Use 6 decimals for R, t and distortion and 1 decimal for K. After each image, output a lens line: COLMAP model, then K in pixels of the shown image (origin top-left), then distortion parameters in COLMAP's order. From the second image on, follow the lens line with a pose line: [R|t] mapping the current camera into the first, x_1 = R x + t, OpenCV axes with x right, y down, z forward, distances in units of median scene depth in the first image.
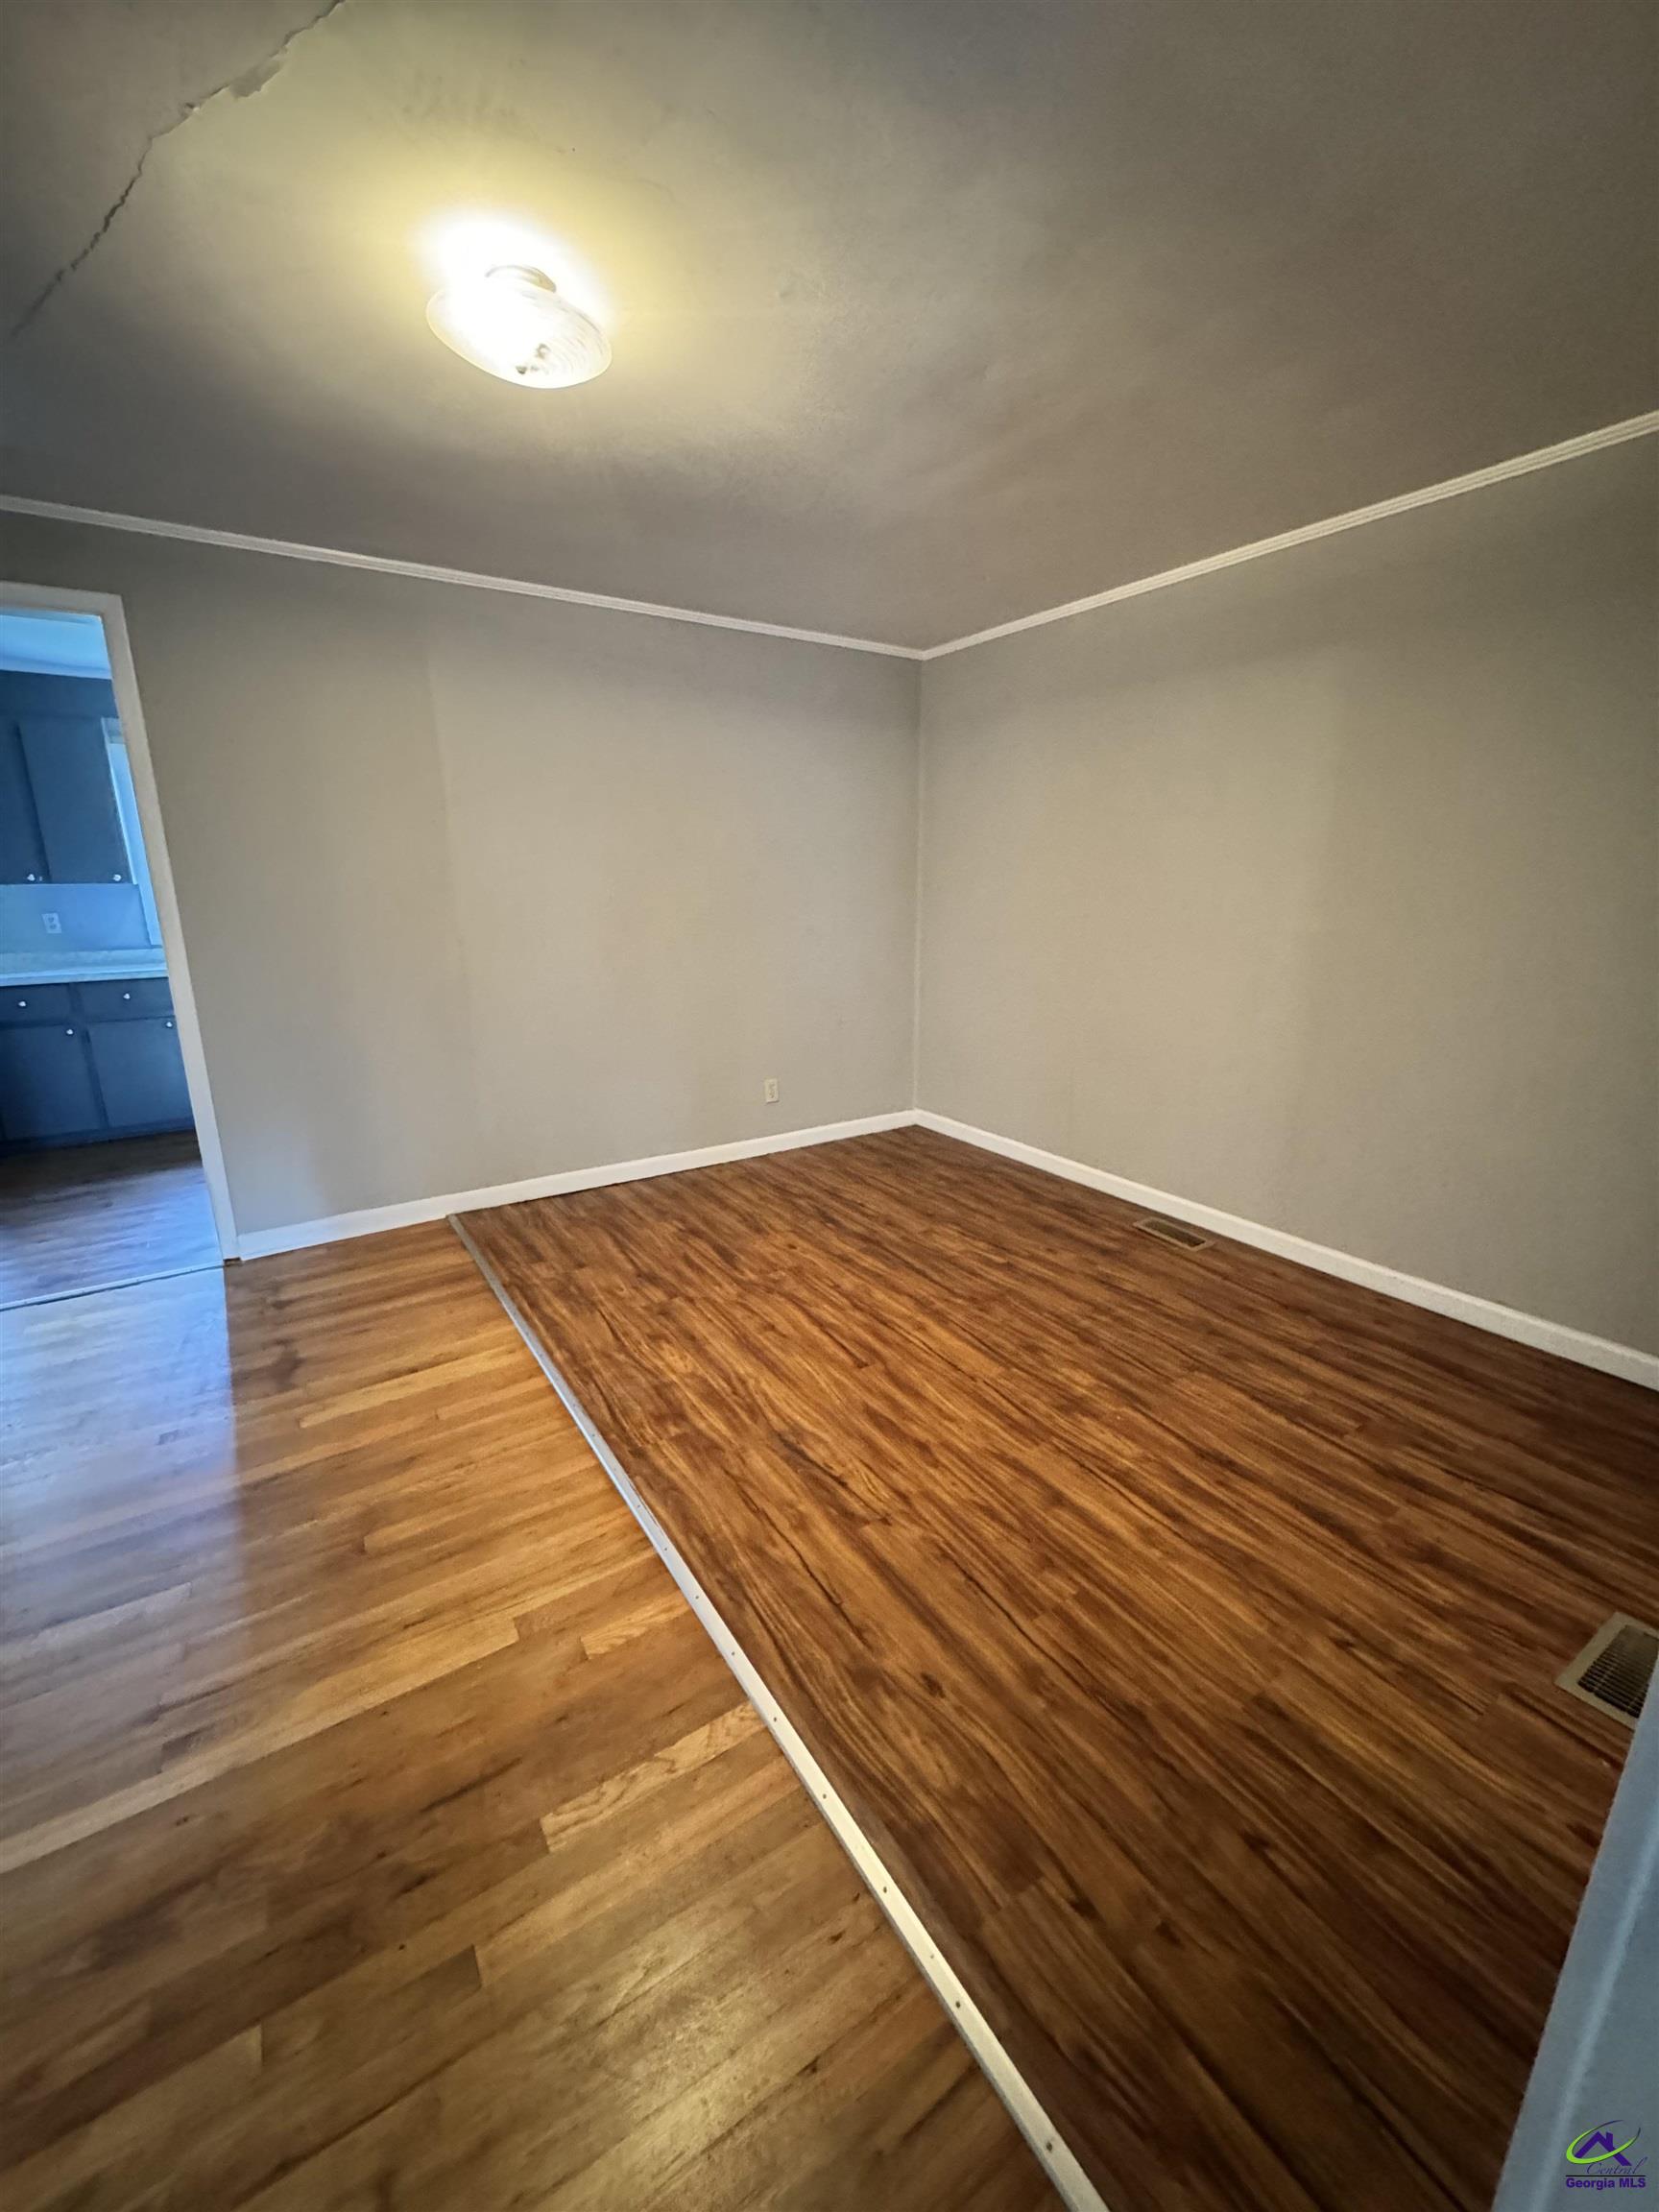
lens RADIAL K [[879.7, 0, 833.1], [0, 879.7, 1104.2], [0, 0, 1]] dist [-0.003733, -0.000113]
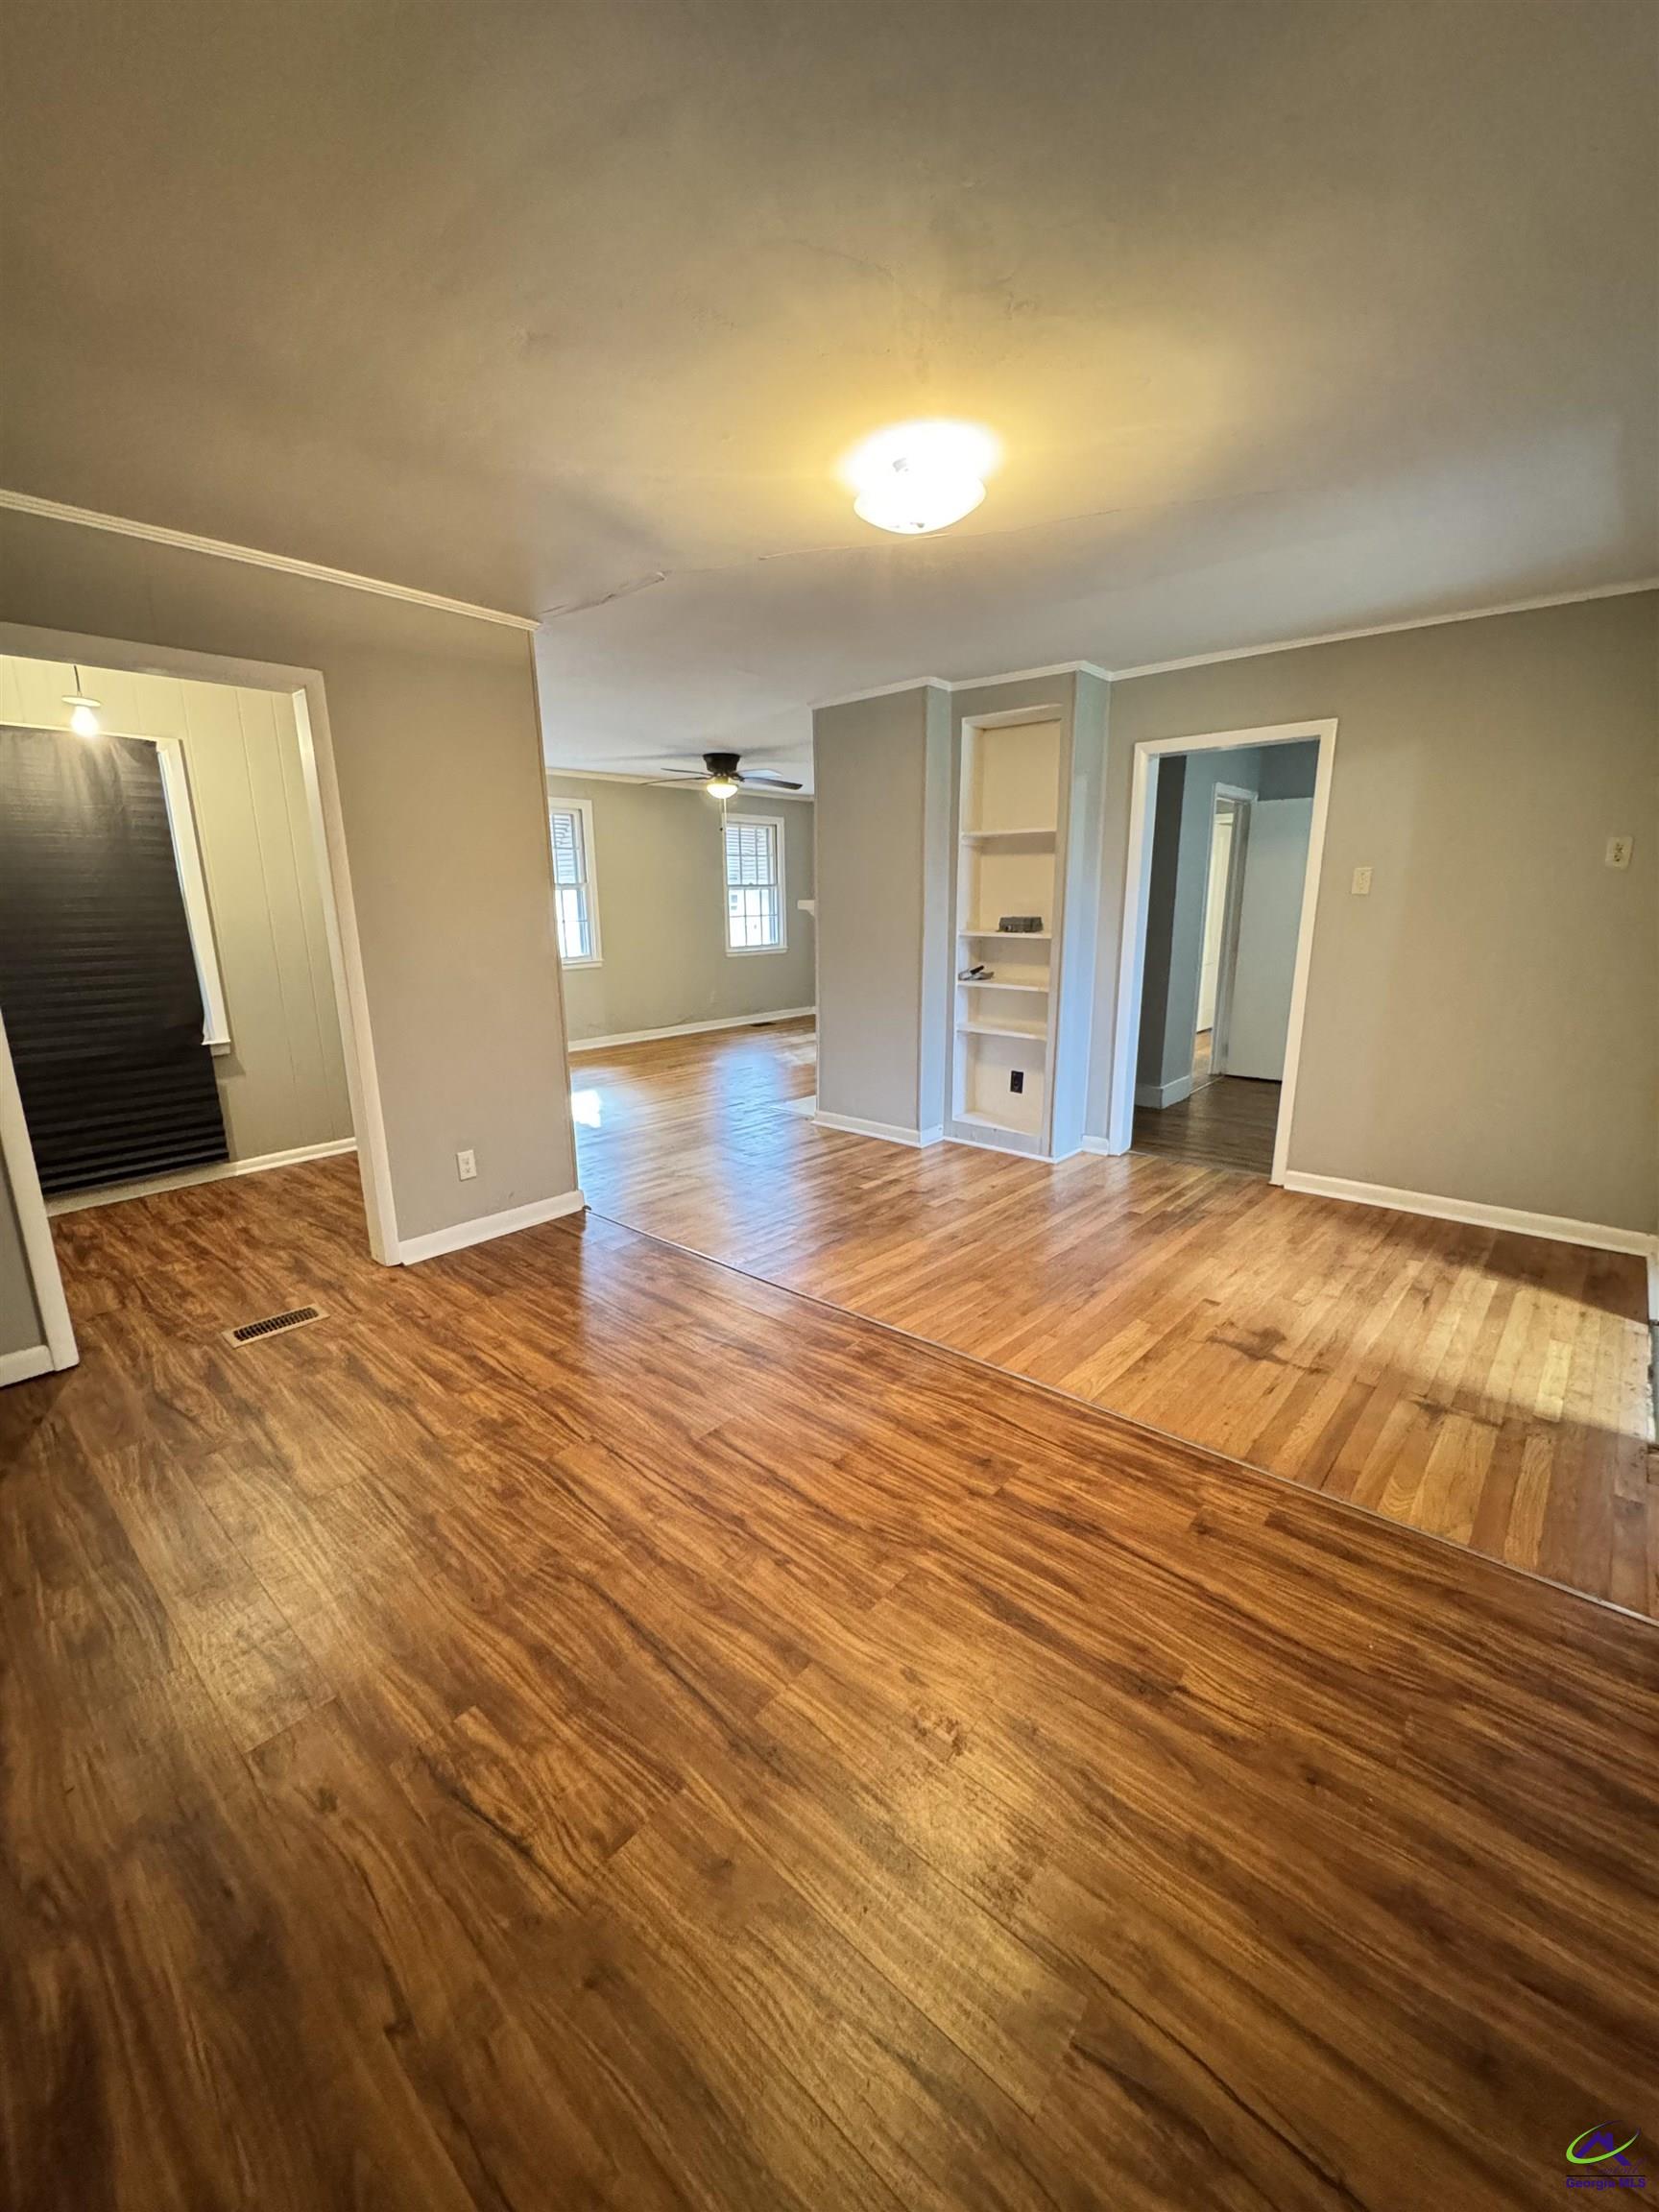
lens RADIAL K [[879.7, 0, 833.1], [0, 879.7, 1104.2], [0, 0, 1]] dist [-0.003733, -0.000113]
pose [[-0.962866, 0.077827, -0.258519, 0.121350], [-0.052834, 0.884716, 0.463126, -0.430874], [0.264760, 0.459587, -0.847751, 1.615729]]
